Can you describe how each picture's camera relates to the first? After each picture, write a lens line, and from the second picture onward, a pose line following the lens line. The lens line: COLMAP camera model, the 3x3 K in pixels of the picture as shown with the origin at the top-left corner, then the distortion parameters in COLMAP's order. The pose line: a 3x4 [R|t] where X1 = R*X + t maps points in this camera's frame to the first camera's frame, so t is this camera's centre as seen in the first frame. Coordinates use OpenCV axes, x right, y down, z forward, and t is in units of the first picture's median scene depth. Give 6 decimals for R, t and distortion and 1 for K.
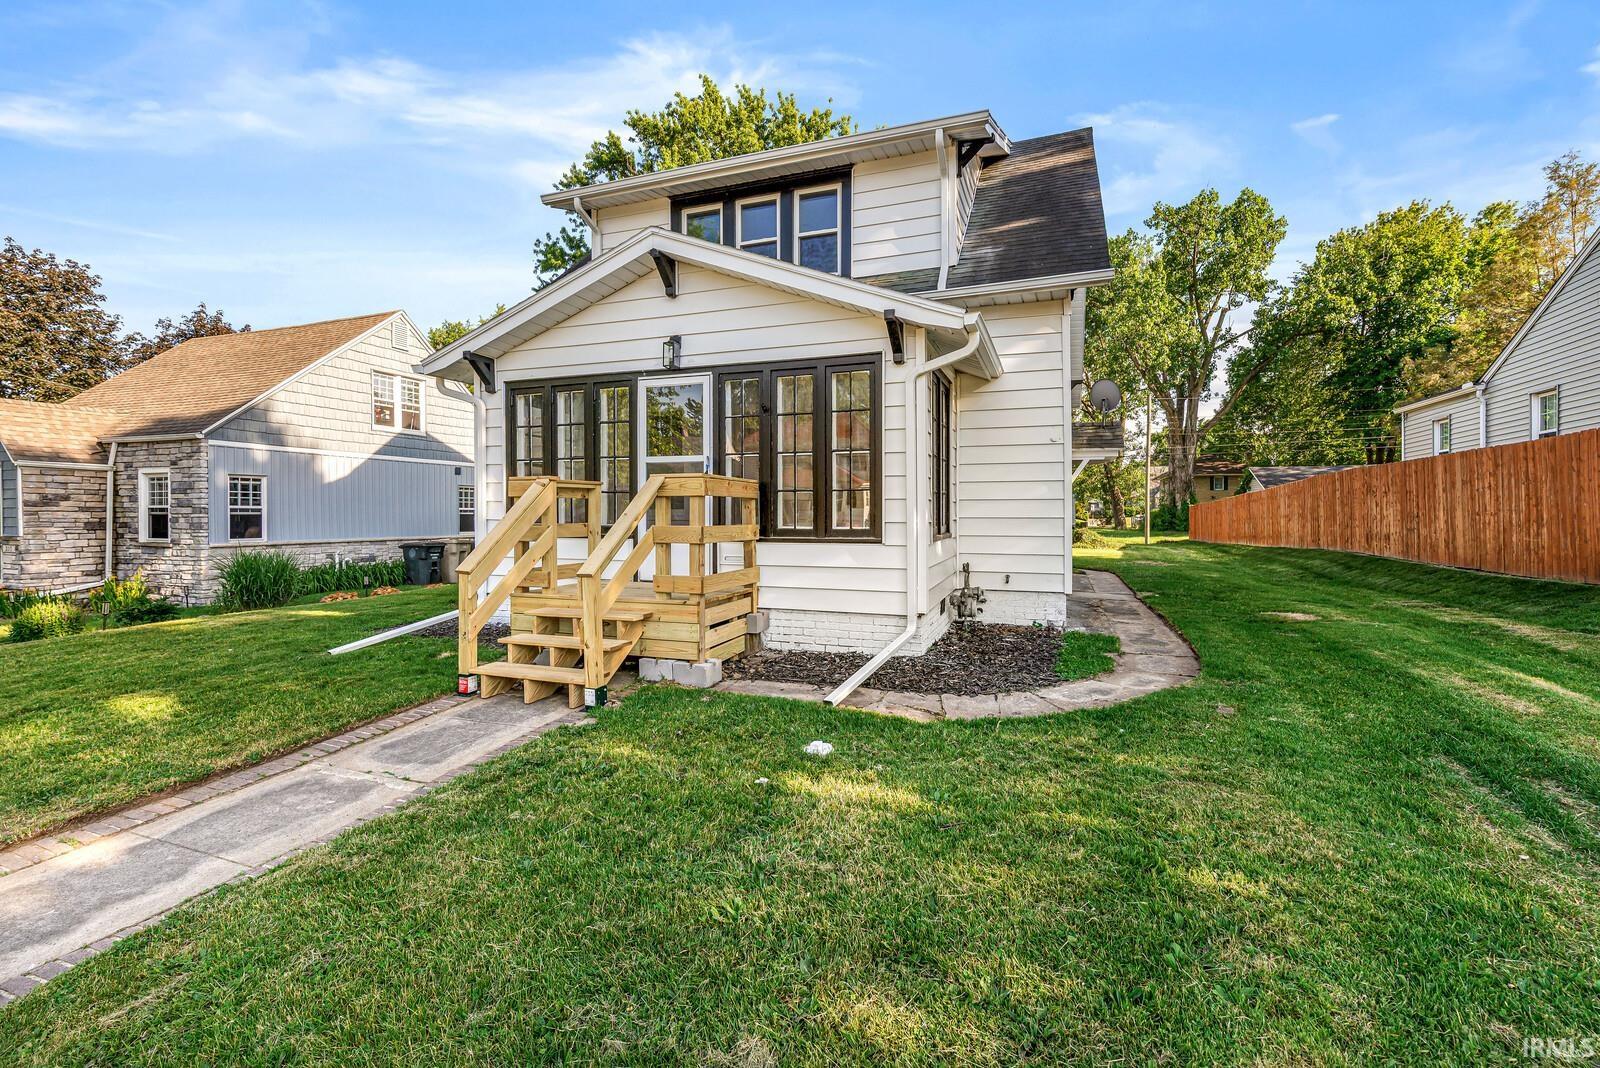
lens RADIAL K [[684.3, 0, 798.1], [0, 684.3, 521.4], [0, 0, 1]] dist [0.003634, -0.000579]
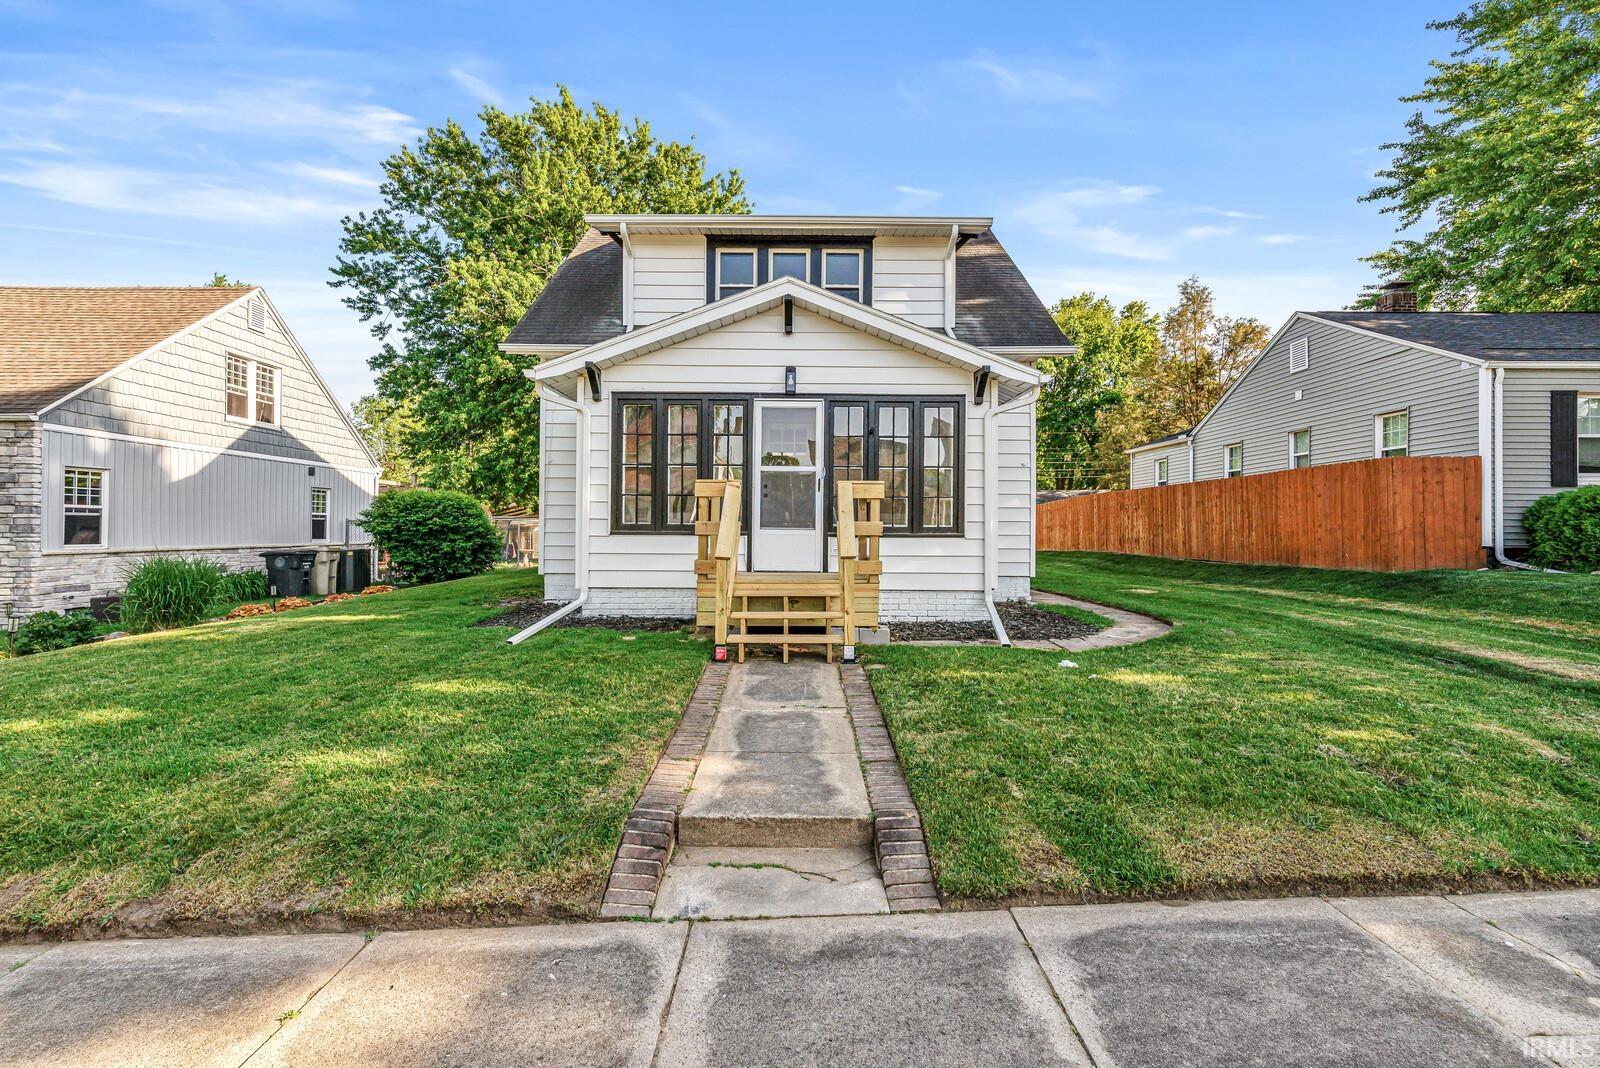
lens RADIAL K [[684.3, 0, 757.0], [0, 684.3, 531.6], [0, 0, 1]] dist [0.003634, -0.000579]
pose [[0.939607, 0.003991, 0.342232, -0.341605], [-0.001596, 0.999972, -0.007280, 0.014752], [-0.342251, 0.006294, 0.939587, -0.056367]]
